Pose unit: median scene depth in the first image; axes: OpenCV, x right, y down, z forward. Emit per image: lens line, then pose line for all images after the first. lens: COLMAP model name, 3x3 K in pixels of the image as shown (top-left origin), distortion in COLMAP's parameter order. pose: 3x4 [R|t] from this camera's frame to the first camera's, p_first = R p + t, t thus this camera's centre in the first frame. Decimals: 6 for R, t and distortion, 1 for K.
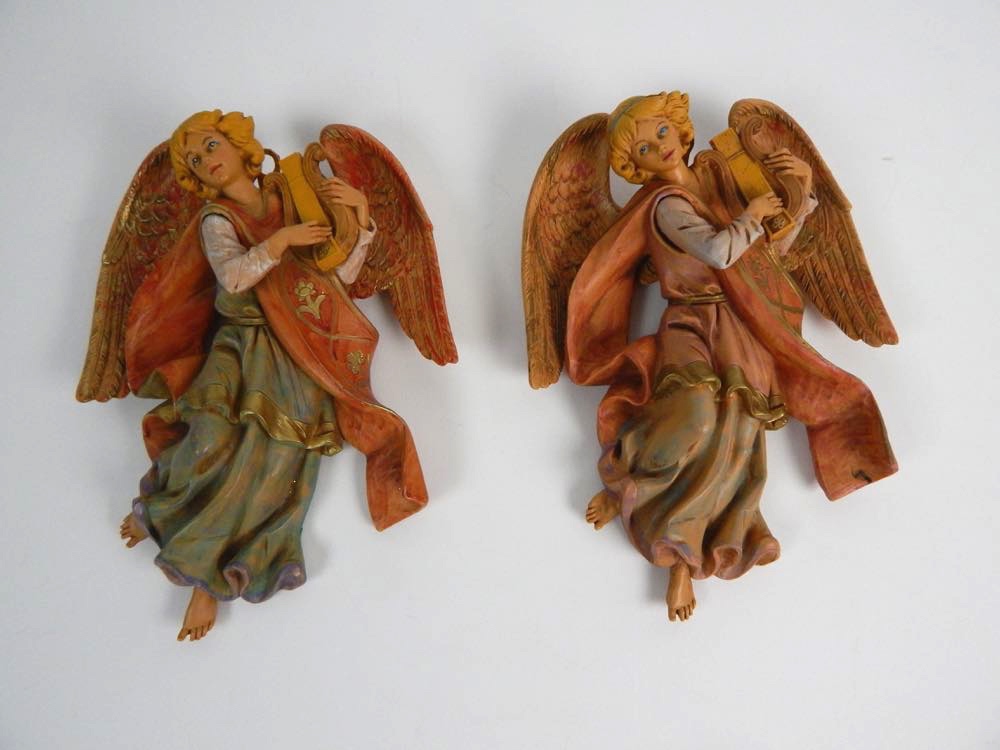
lens RADIAL K [[676.3, 0, 498.3], [0, 676.3, 371.3], [0, 0, 1]] dist [0.037103, -0.013722]
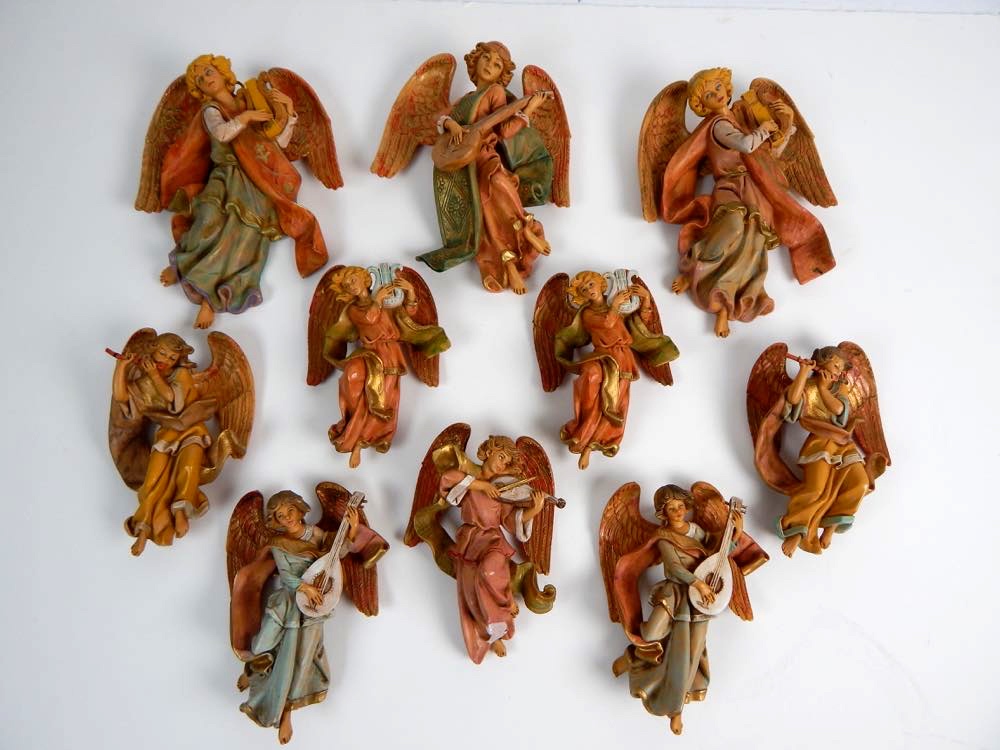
lens RADIAL K [[676.3, 0, 501.3], [0, 676.3, 375.2], [0, 0, 1]] dist [0.037103, -0.013722]
pose [[0.998961, 0.037244, 0.026273, -0.382134], [-0.035555, 0.997439, -0.062061, 0.587260], [-0.028517, 0.061062, 0.997727, -0.842386]]
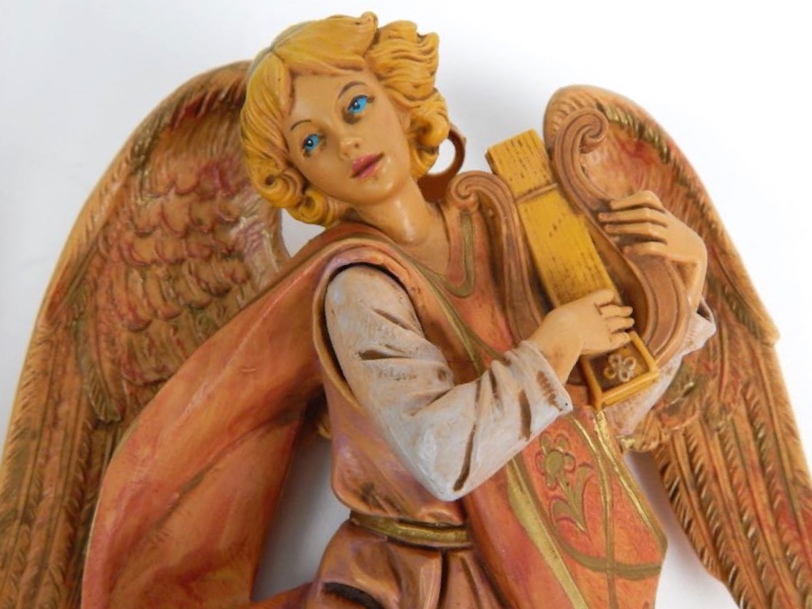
lens RADIAL K [[649.3, 0, 401.4], [0, 649.3, 303.3], [0, 0, 1]] dist [0.010465, -0.001794]
pose [[0.990181, 0.135438, 0.034624, 0.257752], [-0.130643, 0.984671, -0.115565, -0.188577], [-0.049745, 0.109907, 0.992696, 0.603225]]
